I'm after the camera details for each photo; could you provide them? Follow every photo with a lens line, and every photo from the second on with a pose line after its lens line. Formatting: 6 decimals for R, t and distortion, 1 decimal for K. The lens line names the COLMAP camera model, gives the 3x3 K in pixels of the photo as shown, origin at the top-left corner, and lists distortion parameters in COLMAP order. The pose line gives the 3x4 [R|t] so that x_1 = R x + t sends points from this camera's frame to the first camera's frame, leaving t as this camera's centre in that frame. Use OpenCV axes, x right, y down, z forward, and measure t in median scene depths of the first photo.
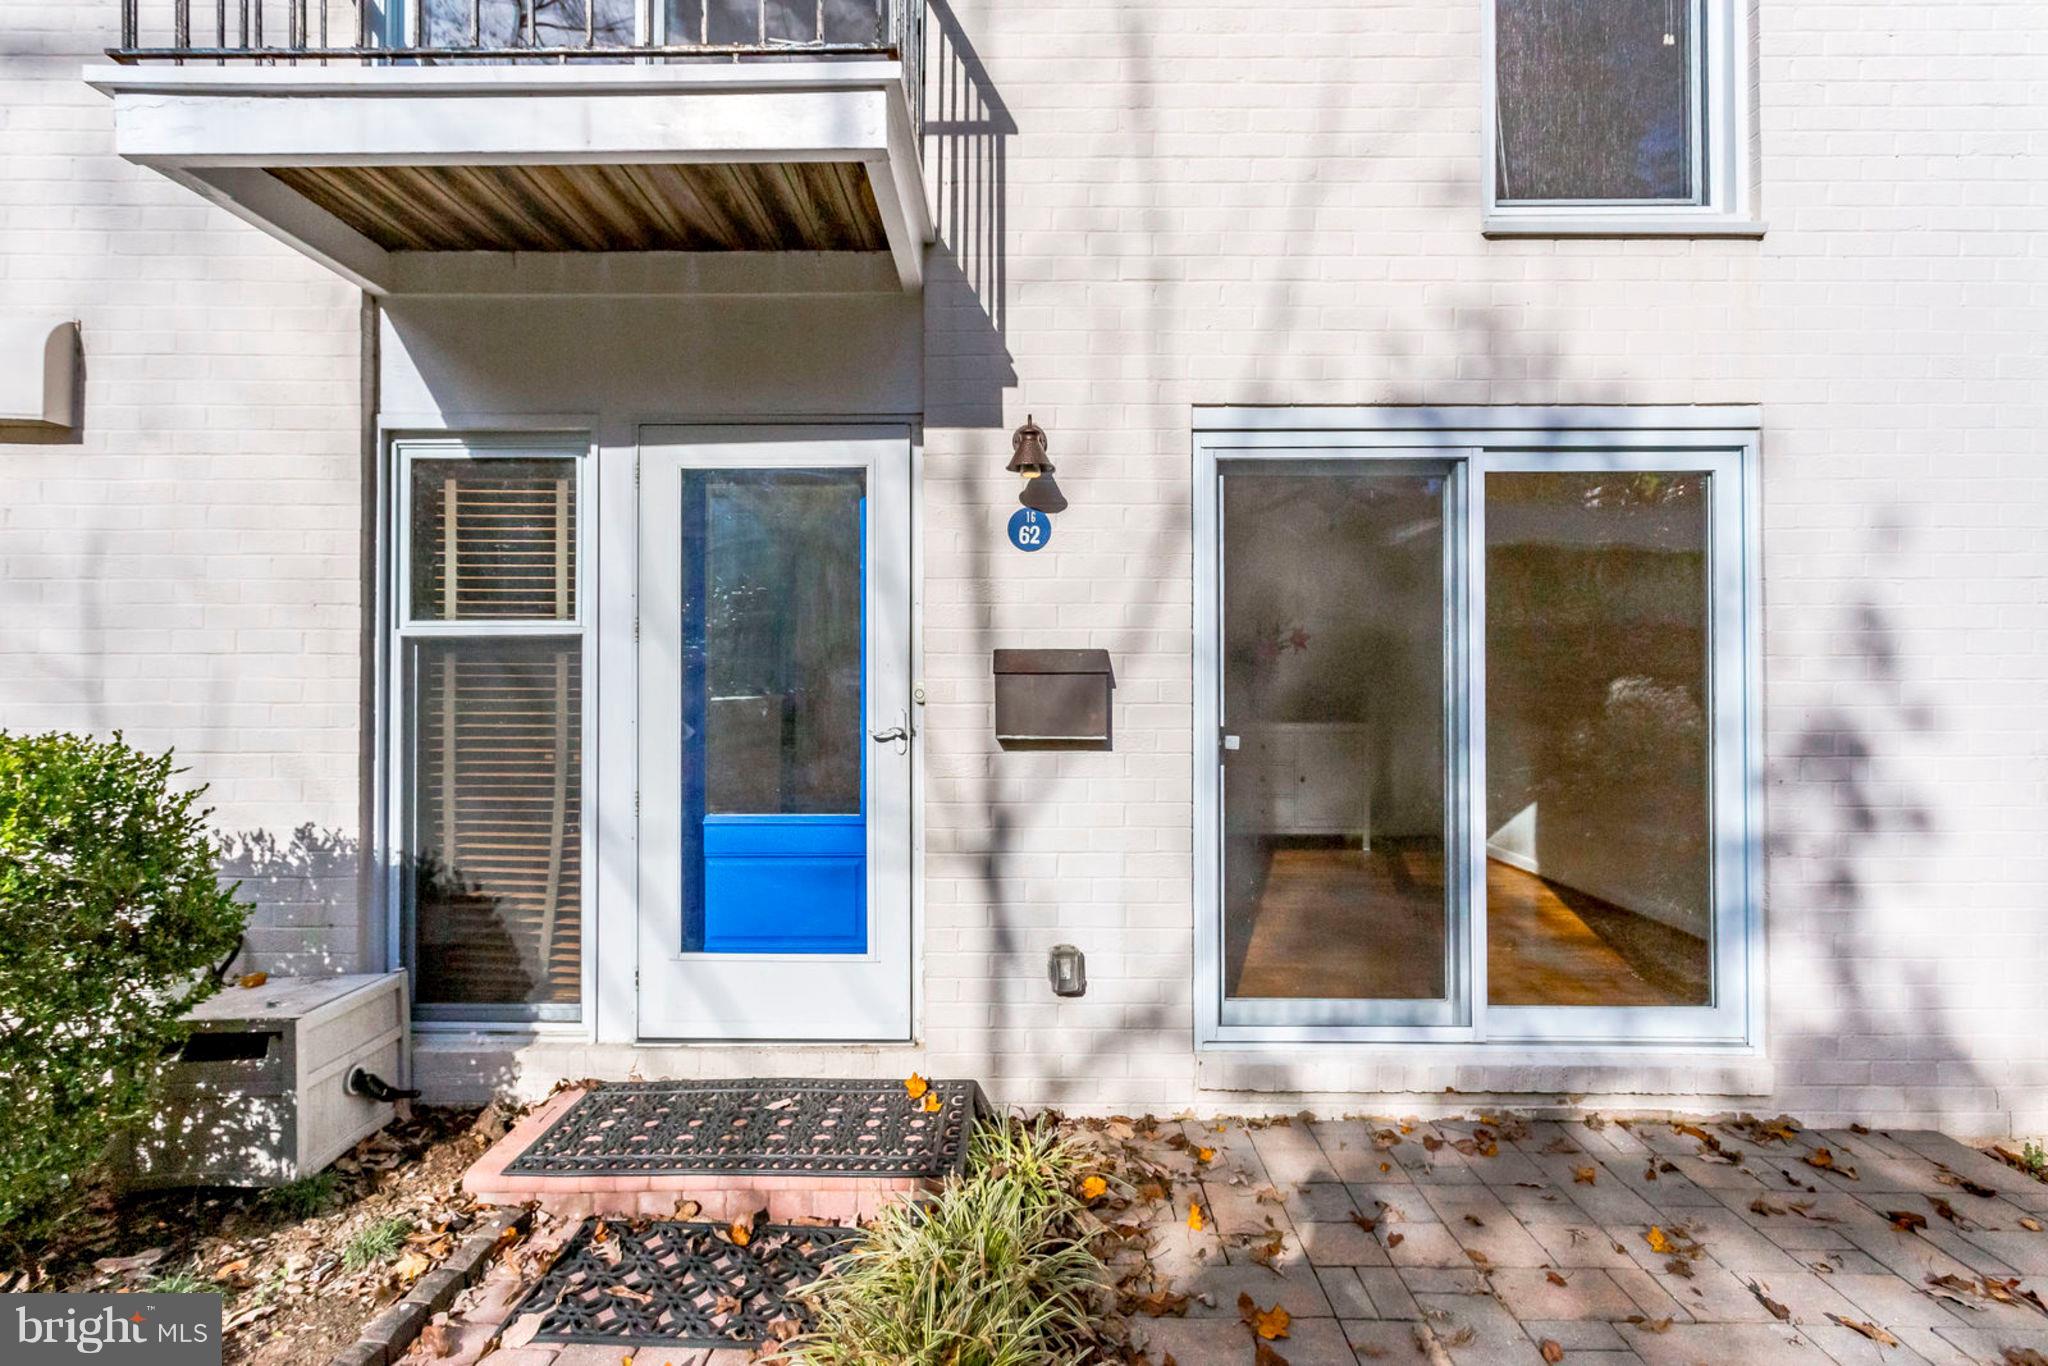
lens RADIAL K [[1010.9, 0, 1016.9], [0, 1010.9, 656.2], [0, 0, 1]] dist [0.002746, 0.000149]
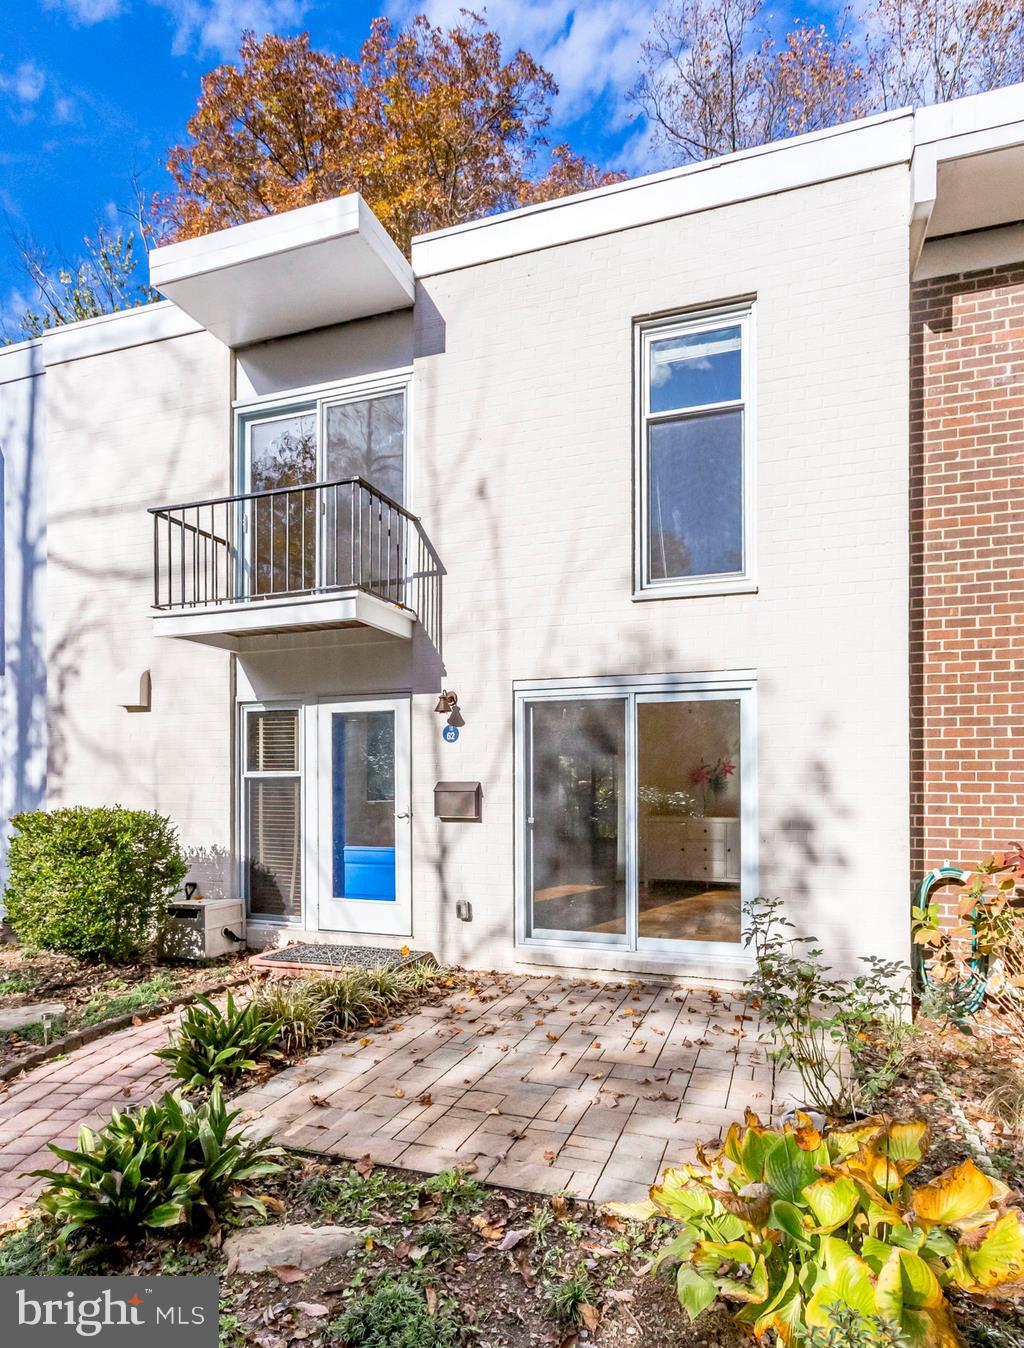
lens RADIAL K [[762.8, 0, 522.8], [0, 762.8, 774.1], [0, 0, 1]] dist [-0.003316, 0.002633]
pose [[0.948522, -0.006759, -0.316639, 0.769156], [0.007151, 0.999974, 0.000076, -0.023795], [0.316631, -0.002337, 0.948546, -0.724708]]
